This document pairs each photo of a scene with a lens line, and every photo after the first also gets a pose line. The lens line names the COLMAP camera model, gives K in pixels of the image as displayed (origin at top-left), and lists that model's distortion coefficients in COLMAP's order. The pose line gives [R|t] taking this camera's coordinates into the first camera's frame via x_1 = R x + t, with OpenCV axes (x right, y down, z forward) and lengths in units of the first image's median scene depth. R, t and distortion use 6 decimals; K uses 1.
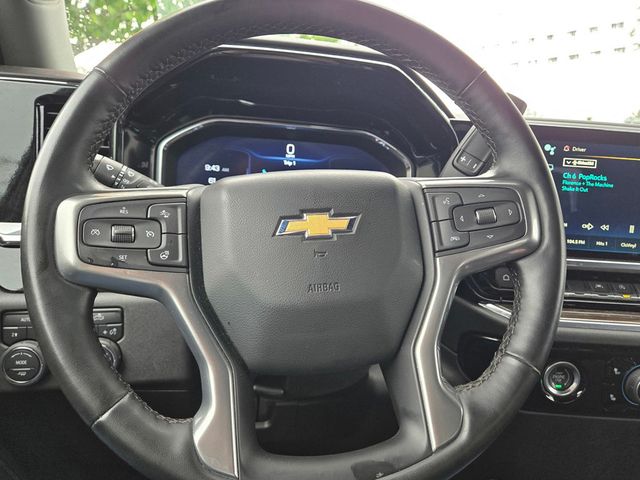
lens RADIAL K [[472.4, 0, 318.7], [0, 472.4, 241.2], [0, 0, 1]] dist [-0.002691, 0.014303]
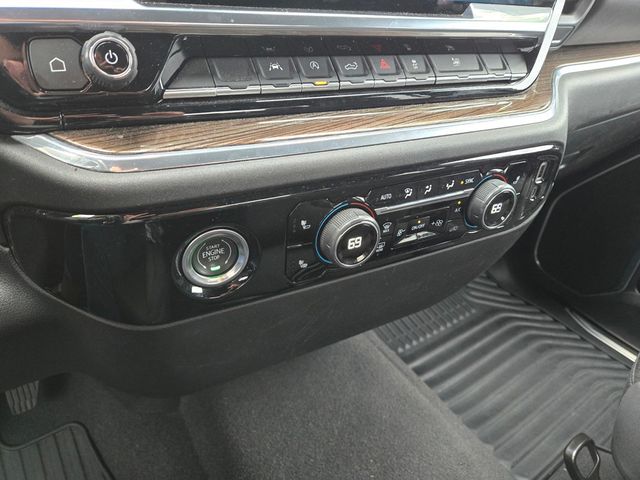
lens RADIAL K [[446.1, 0, 321.0], [0, 446.1, 241.5], [0, 0, 1]] dist [0.017988, -0.021223]
pose [[0.880090, -0.238119, 0.410781, 0.448611], [0.033342, 0.894012, 0.446801, 0.056504], [-0.473635, -0.379529, 0.794750, 0.593122]]
